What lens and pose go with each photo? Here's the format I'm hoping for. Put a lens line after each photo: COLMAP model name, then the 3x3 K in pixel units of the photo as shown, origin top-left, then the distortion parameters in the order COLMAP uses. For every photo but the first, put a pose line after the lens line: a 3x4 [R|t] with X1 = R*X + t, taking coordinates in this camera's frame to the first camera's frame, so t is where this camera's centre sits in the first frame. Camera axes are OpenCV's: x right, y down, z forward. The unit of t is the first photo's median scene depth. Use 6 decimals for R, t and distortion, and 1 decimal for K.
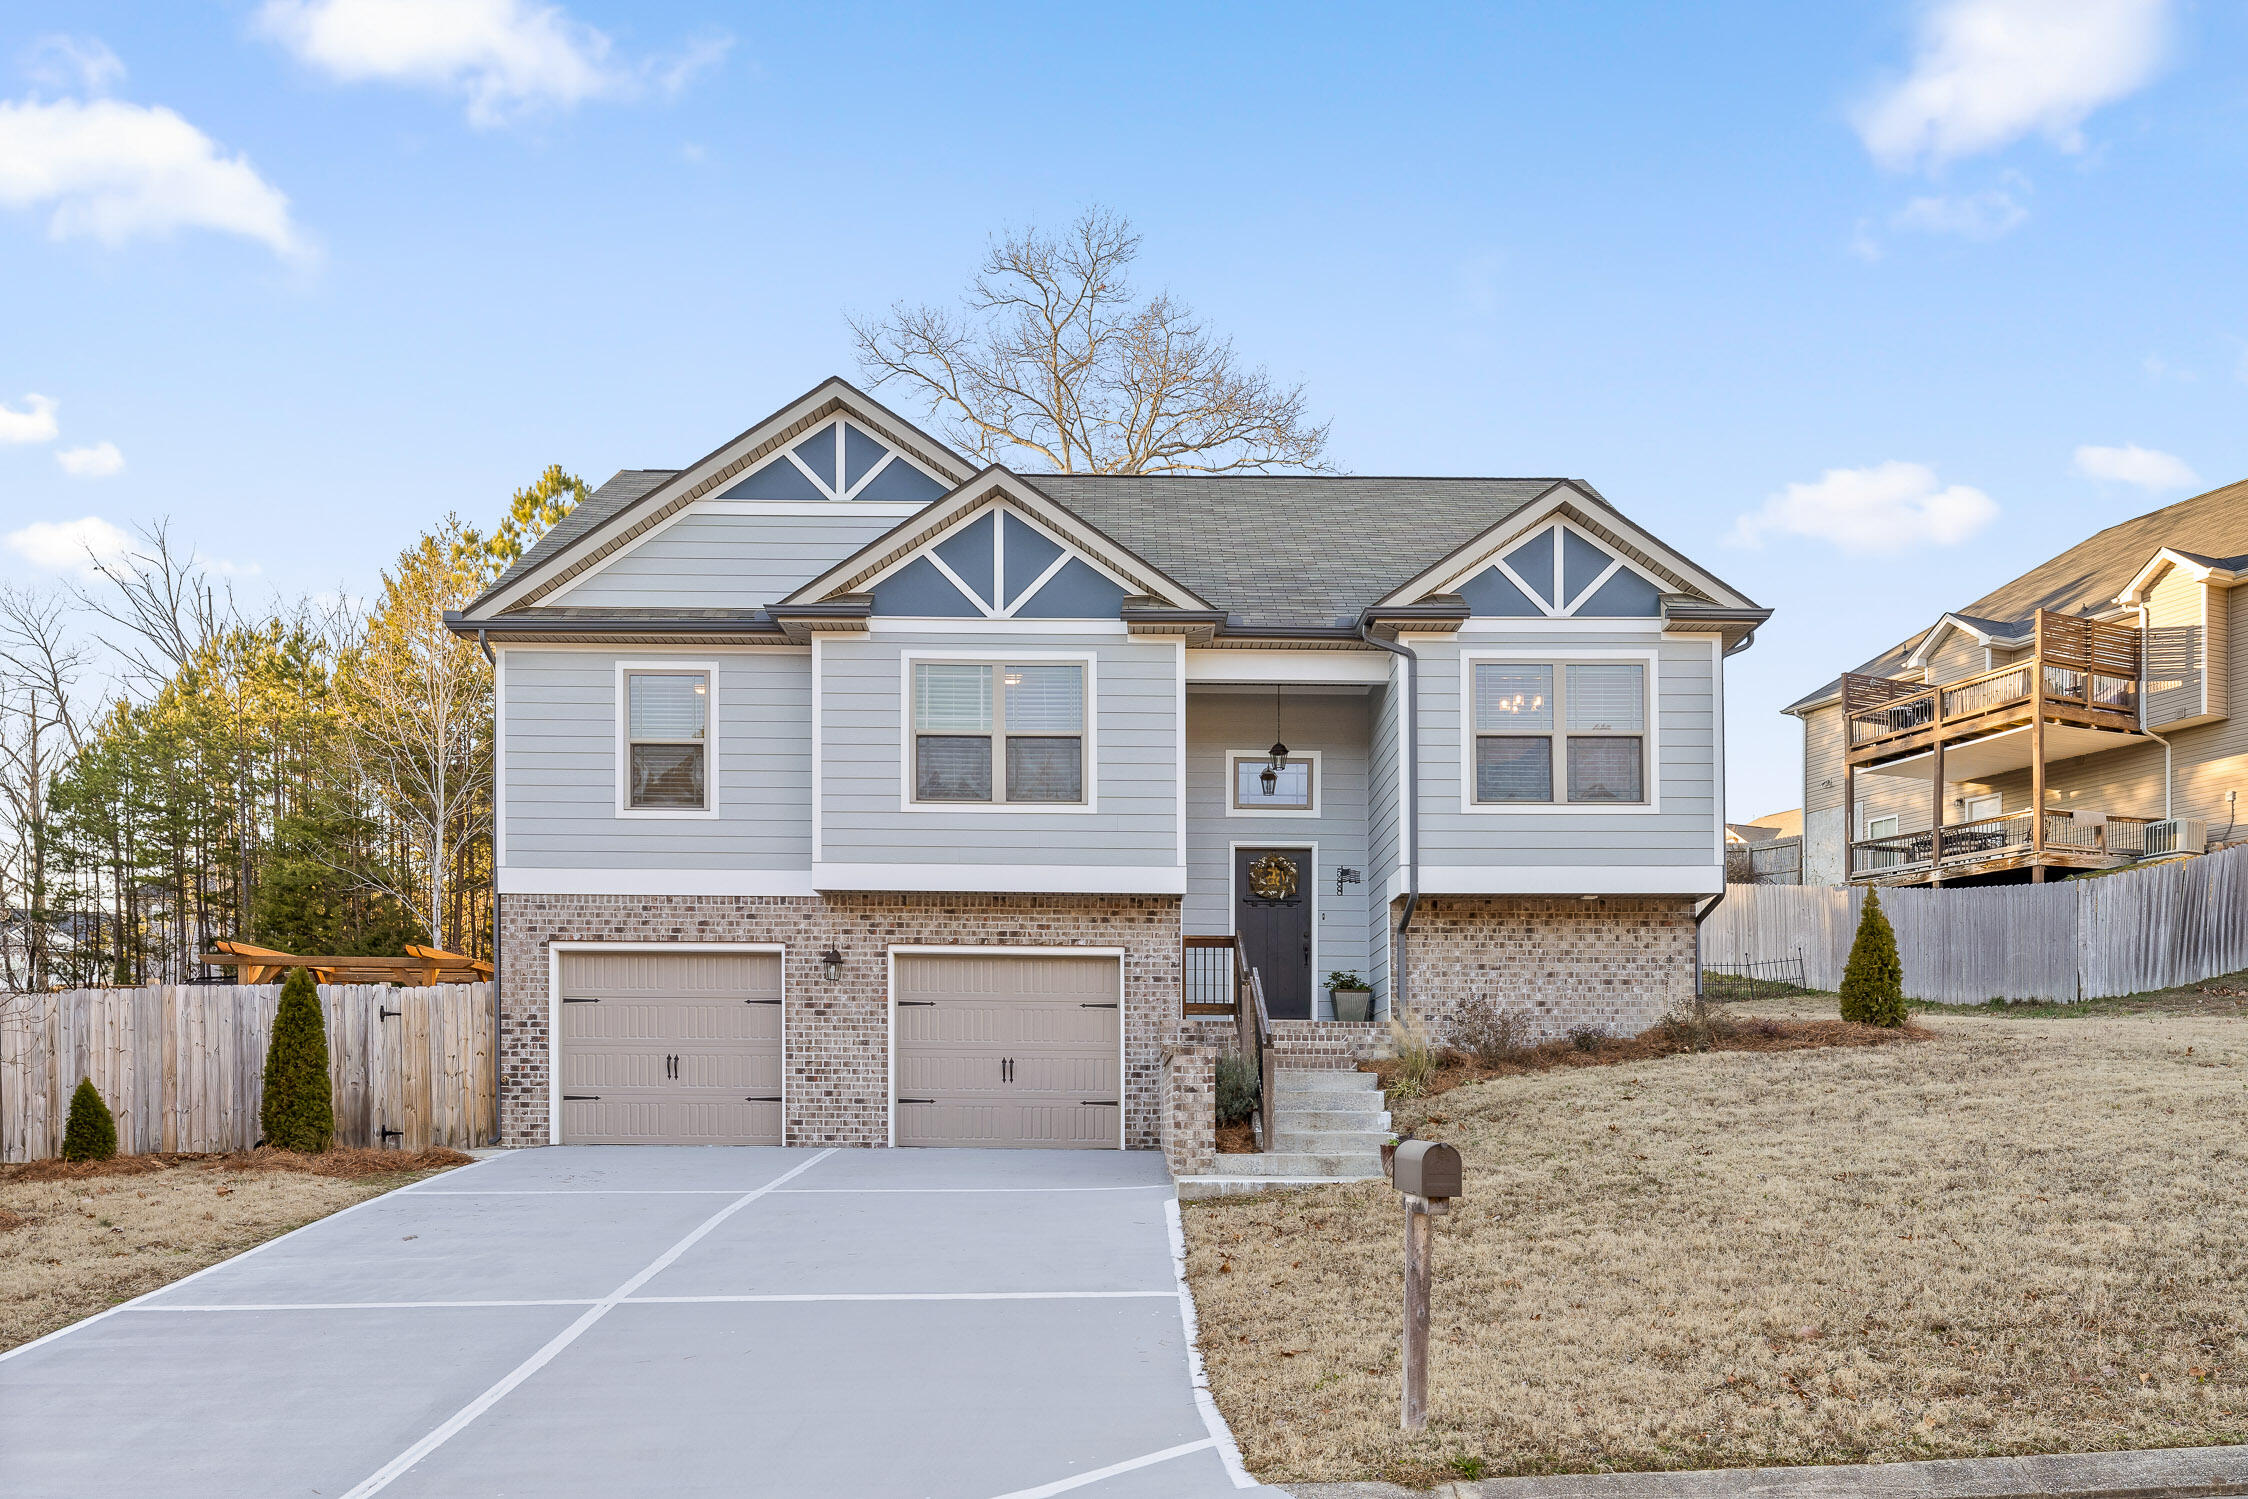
lens RADIAL K [[1632.6, 0, 1124.2], [0, 1632.6, 724.2], [0, 0, 1]] dist [0.004180, 0.000420]
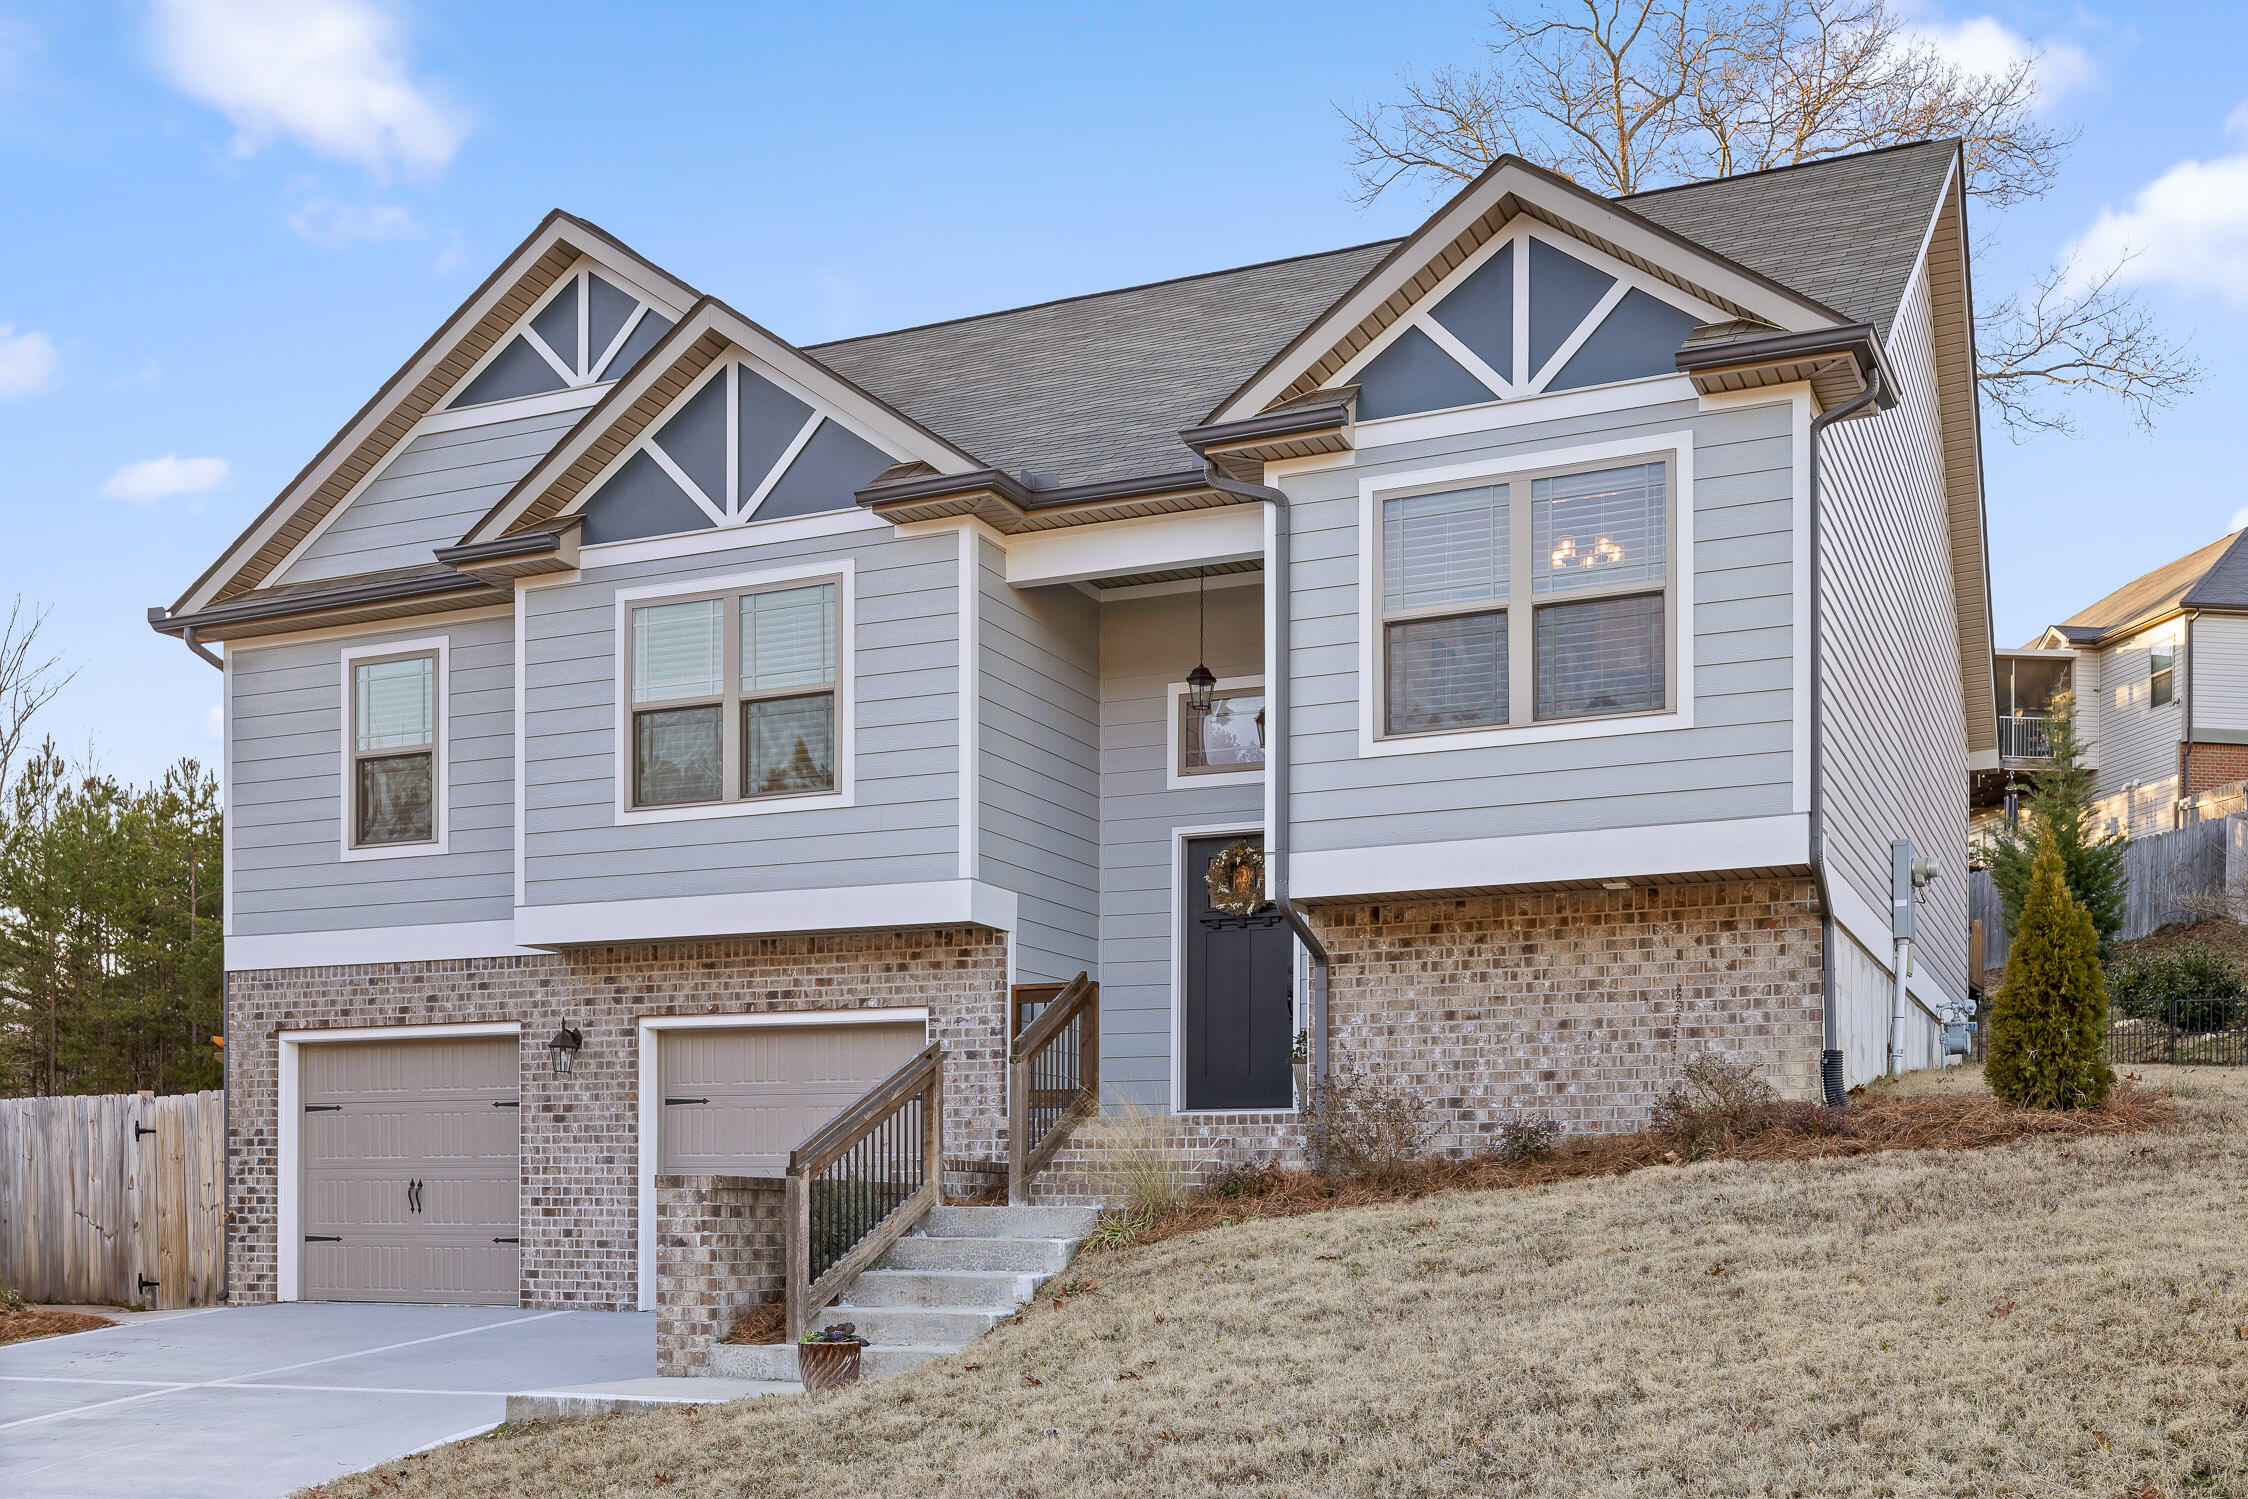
lens RADIAL K [[2247.8, 0, 1124.0], [0, 2247.8, 749.5], [0, 0, 1]] dist [0.007303, 0.006505]
pose [[0.909915, -0.088924, -0.405151, 0.440448], [0.102017, 0.994724, 0.010791, 0.033054], [0.402054, -0.051151, 0.914186, 0.220746]]
